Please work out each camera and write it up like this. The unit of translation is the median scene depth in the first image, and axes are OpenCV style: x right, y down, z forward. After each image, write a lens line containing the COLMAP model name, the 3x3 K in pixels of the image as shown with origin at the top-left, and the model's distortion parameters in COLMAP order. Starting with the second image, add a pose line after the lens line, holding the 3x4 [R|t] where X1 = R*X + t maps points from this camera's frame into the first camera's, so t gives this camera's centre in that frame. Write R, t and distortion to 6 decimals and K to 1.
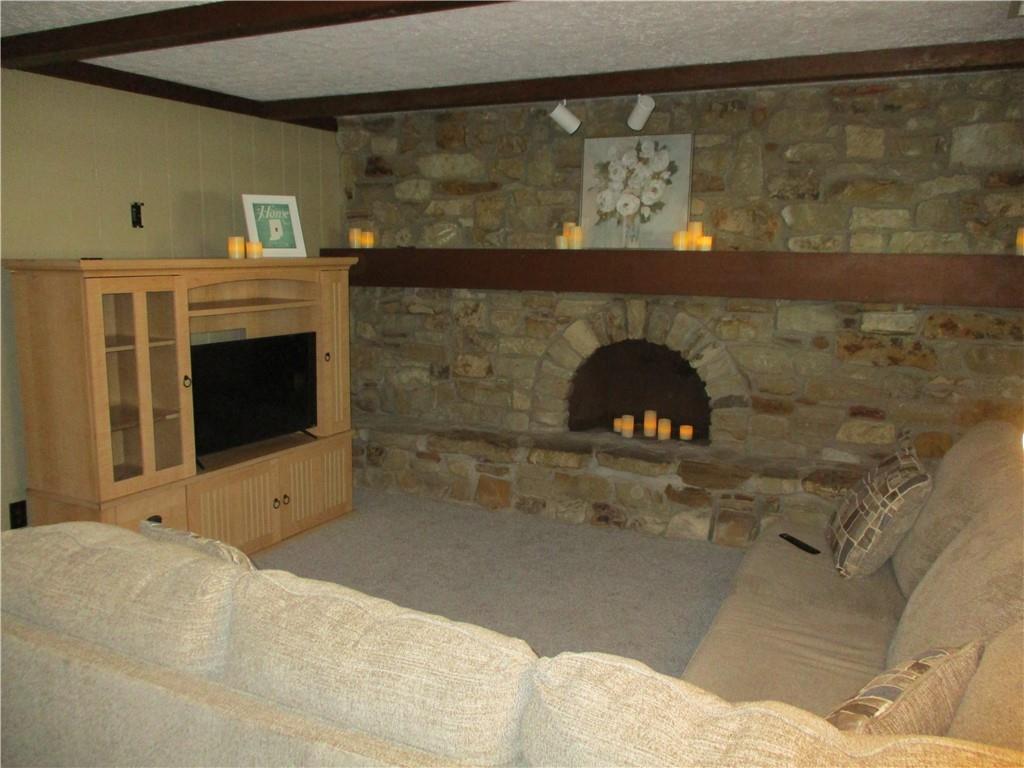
lens RADIAL K [[851.5, 0, 507.4], [0, 851.5, 383.1], [0, 0, 1]] dist [-0.021354, 0.004433]
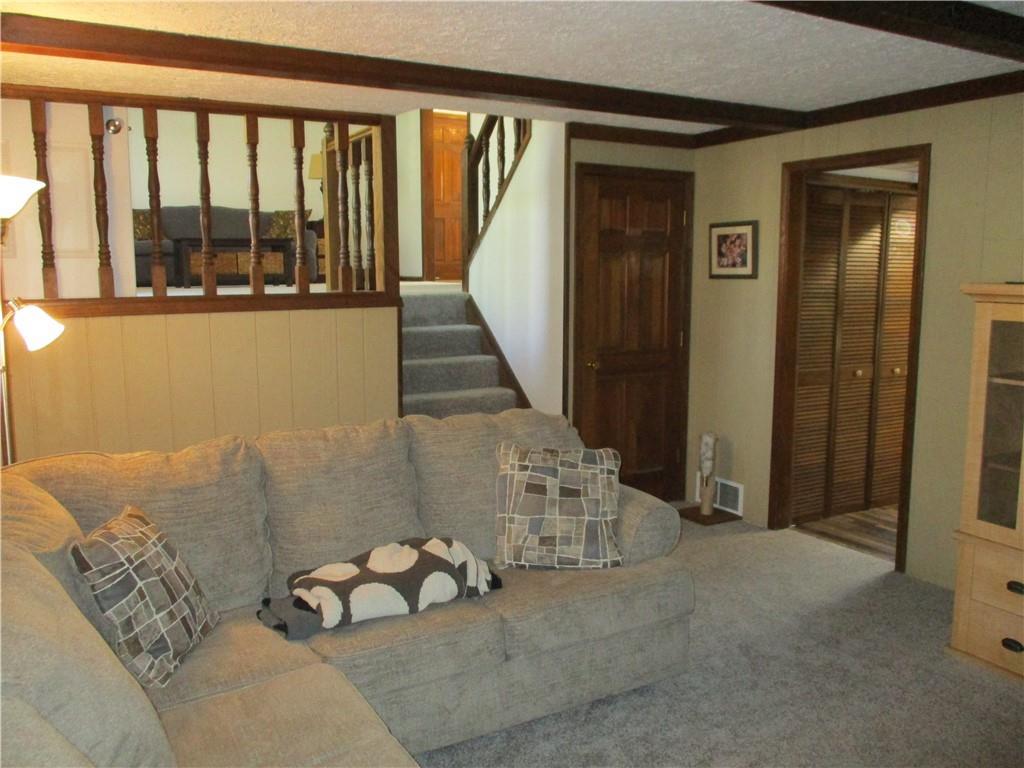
lens RADIAL K [[851.5, 0, 507.4], [0, 851.5, 383.1], [0, 0, 1]] dist [-0.021354, 0.004433]
pose [[-0.567446, 0.110323, -0.815987, 0.441663], [-0.128802, 0.966892, 0.220295, -0.127840], [0.813275, 0.230106, -0.534449, 0.788469]]
